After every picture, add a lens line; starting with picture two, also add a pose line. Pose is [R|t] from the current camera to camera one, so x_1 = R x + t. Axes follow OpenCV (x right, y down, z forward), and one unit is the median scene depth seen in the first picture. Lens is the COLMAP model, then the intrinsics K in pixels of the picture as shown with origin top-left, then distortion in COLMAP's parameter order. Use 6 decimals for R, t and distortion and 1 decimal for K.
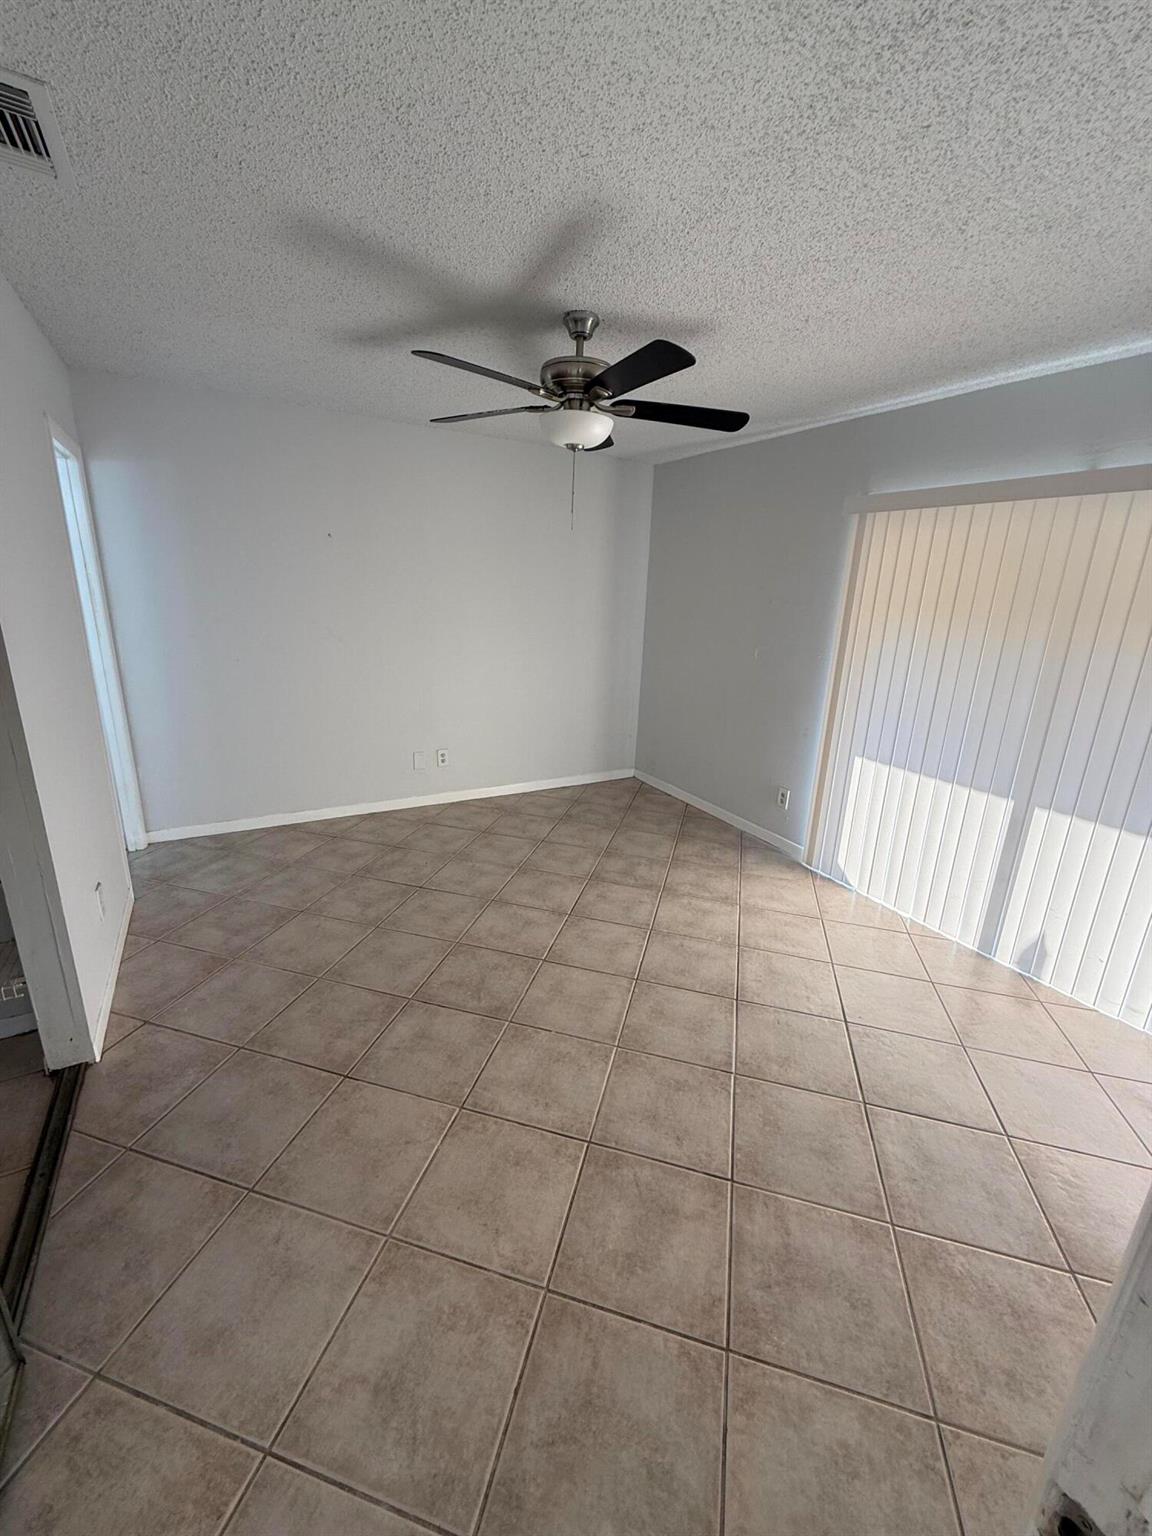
lens RADIAL K [[607.9, 0, 576.1], [0, 607.9, 770.1], [0, 0, 1]] dist [-0.000441, 0.000321]
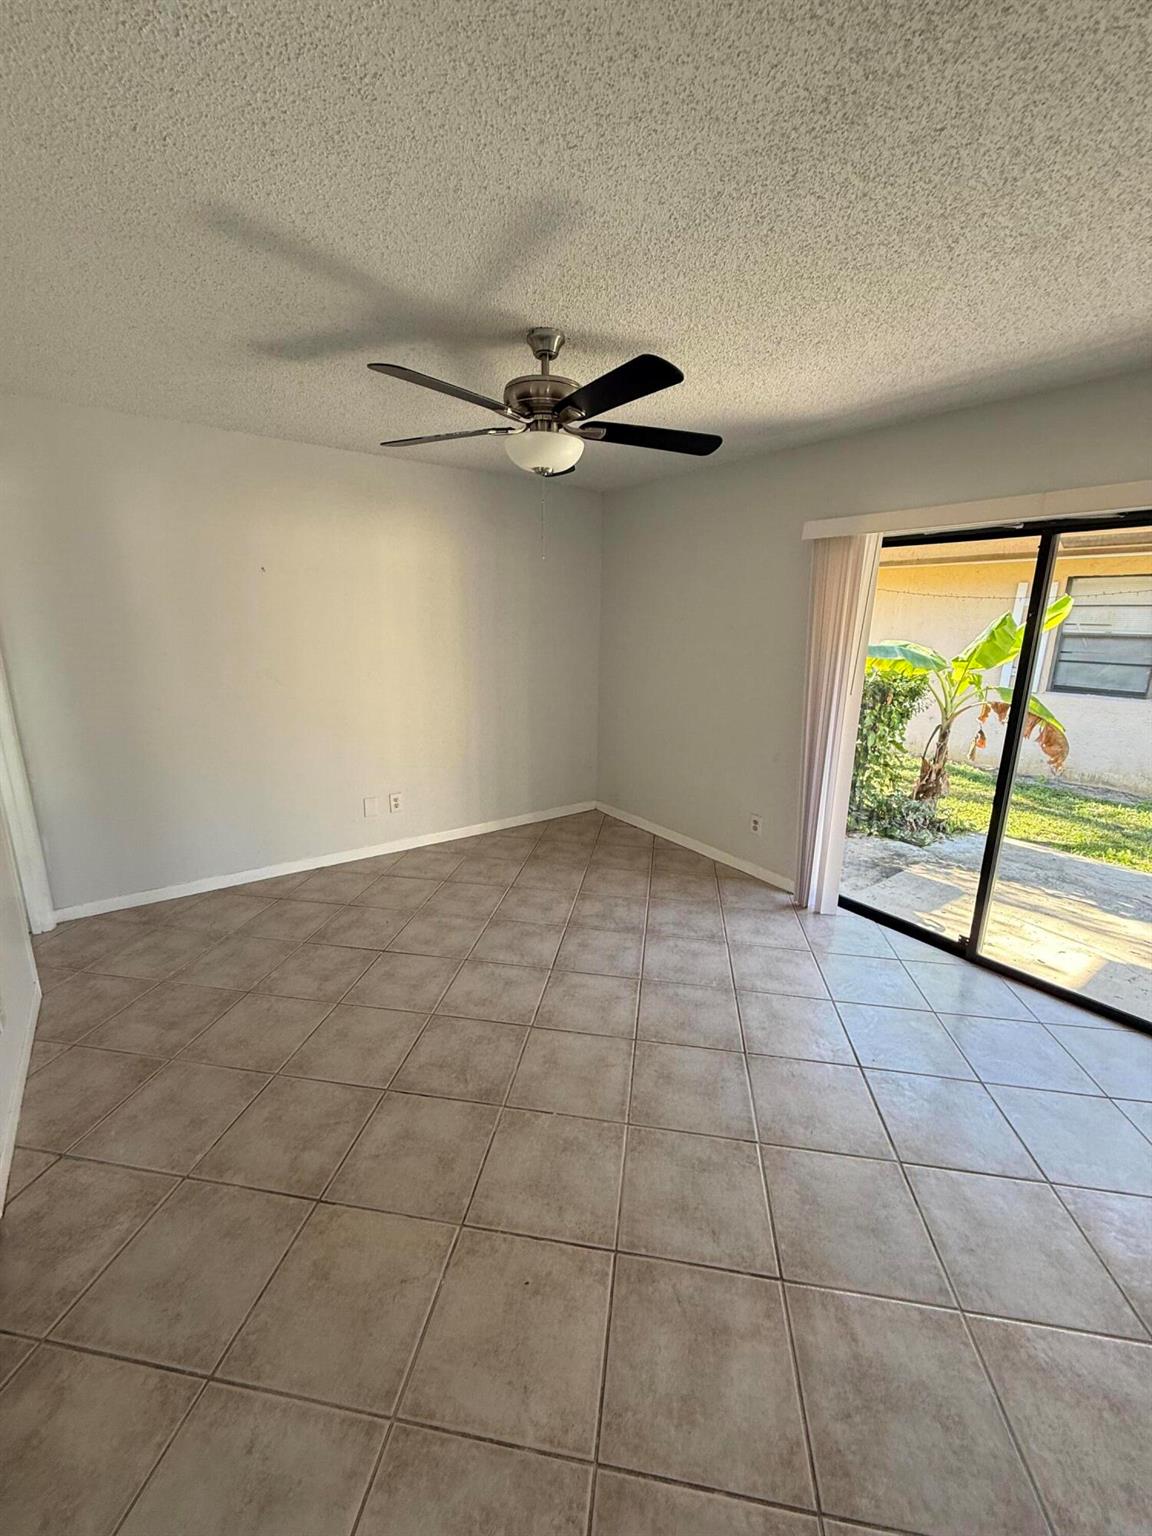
lens RADIAL K [[607.9, 0, 573.4], [0, 607.9, 769.1], [0, 0, 1]] dist [-0.000441, 0.000321]
pose [[0.993874, -0.050820, 0.098139, -0.089294], [0.055052, 0.997645, -0.040900, -0.042906], [-0.095829, 0.046052, 0.994332, 0.111697]]
